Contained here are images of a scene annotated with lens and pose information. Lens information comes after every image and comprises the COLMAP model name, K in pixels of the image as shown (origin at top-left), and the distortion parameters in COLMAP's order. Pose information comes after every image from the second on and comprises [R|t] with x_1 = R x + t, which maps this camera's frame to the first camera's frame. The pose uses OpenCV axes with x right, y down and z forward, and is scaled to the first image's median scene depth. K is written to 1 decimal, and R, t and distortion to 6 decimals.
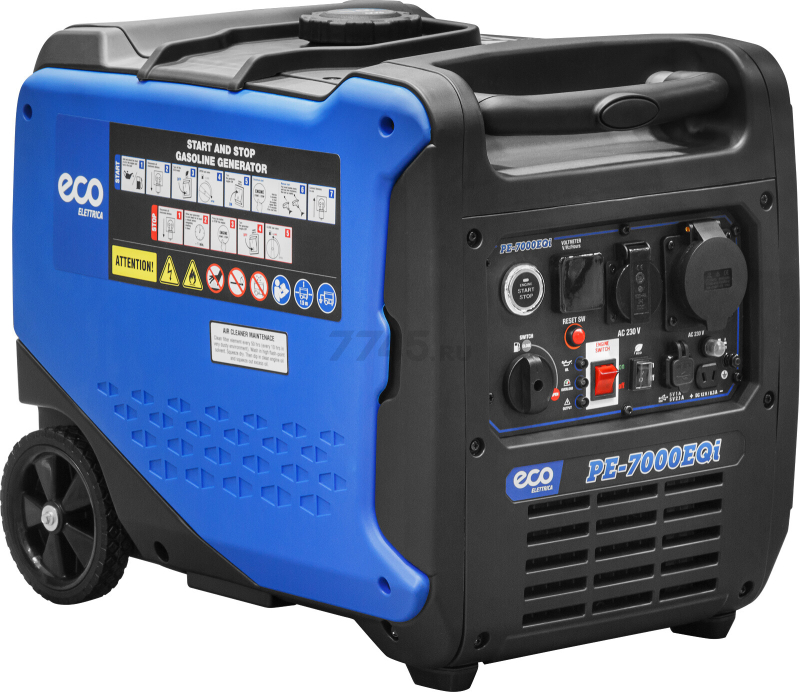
lens RADIAL K [[4832.7, 0, 399.7], [0, 4832.7, 346.3], [0, 0, 1]] dist [0.167811, 0.000000]
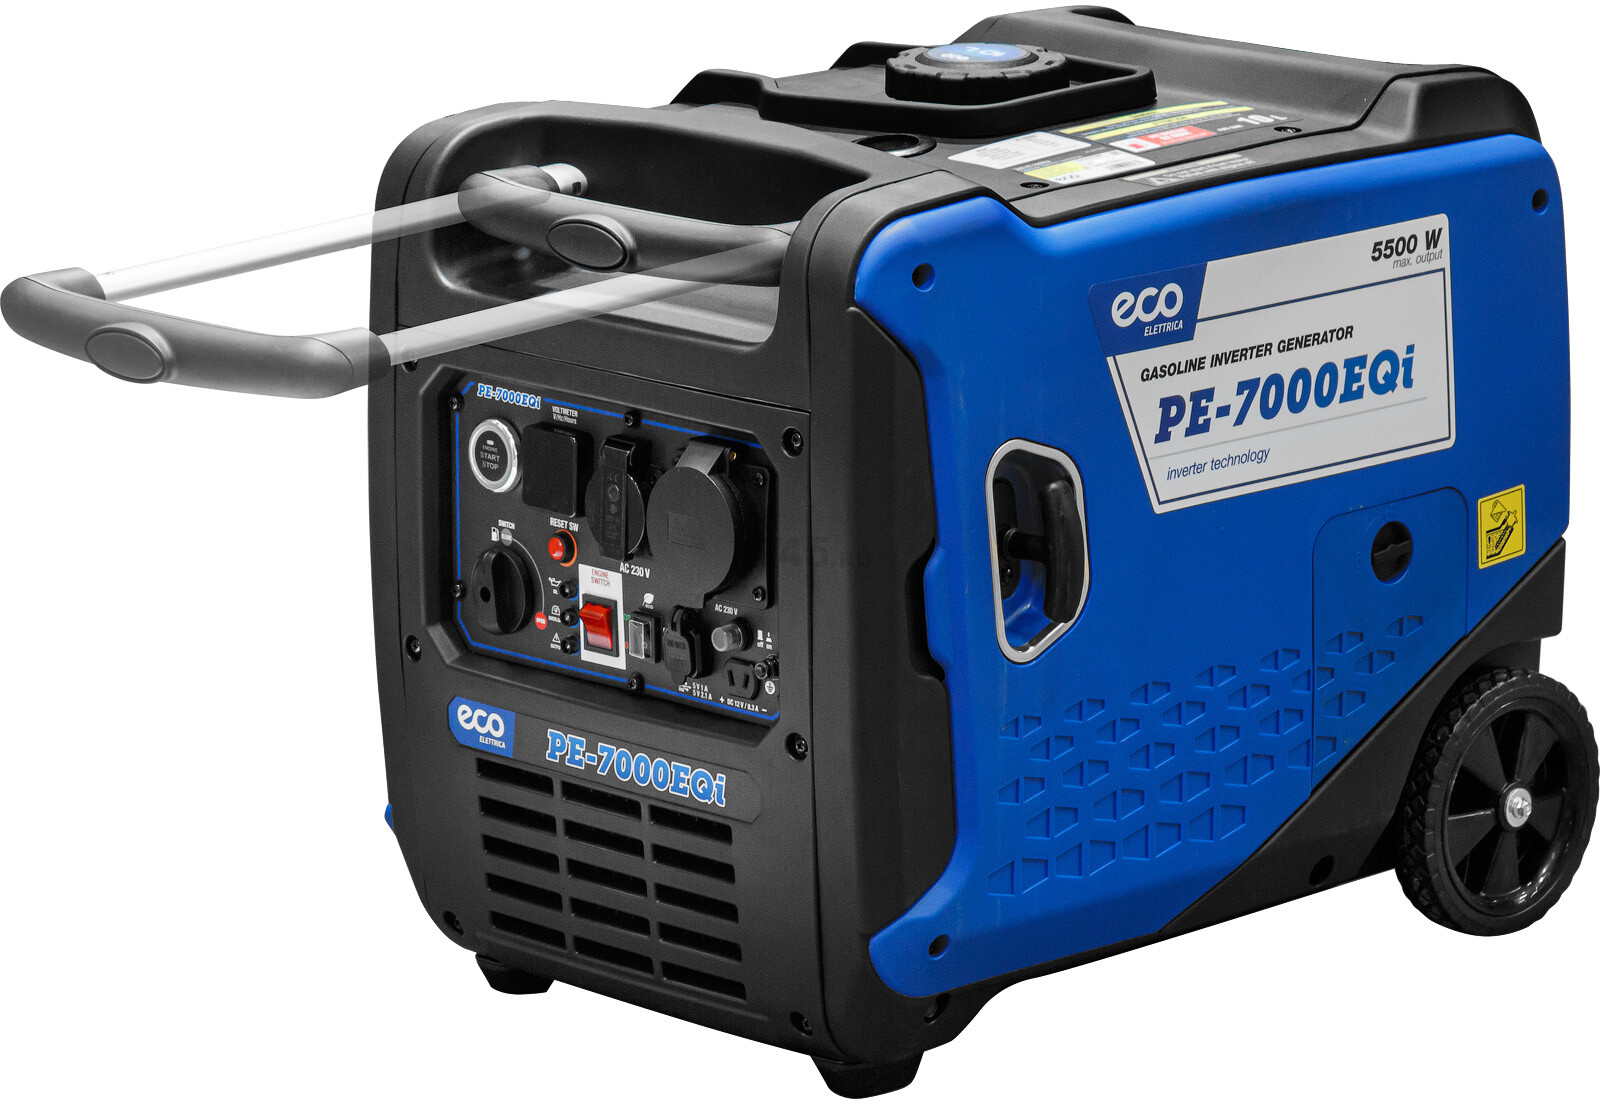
lens RADIAL K [[8235.7, 0, 798.6], [0, 8235.7, 553.9], [0, 0, 1]] dist [-0.022612, 0.000000]
pose [[0.084631, 0.243462, -0.966211, 1.163407], [-0.152778, 0.961394, 0.228866, -0.272611], [0.984630, 0.128247, 0.118559, 0.891504]]
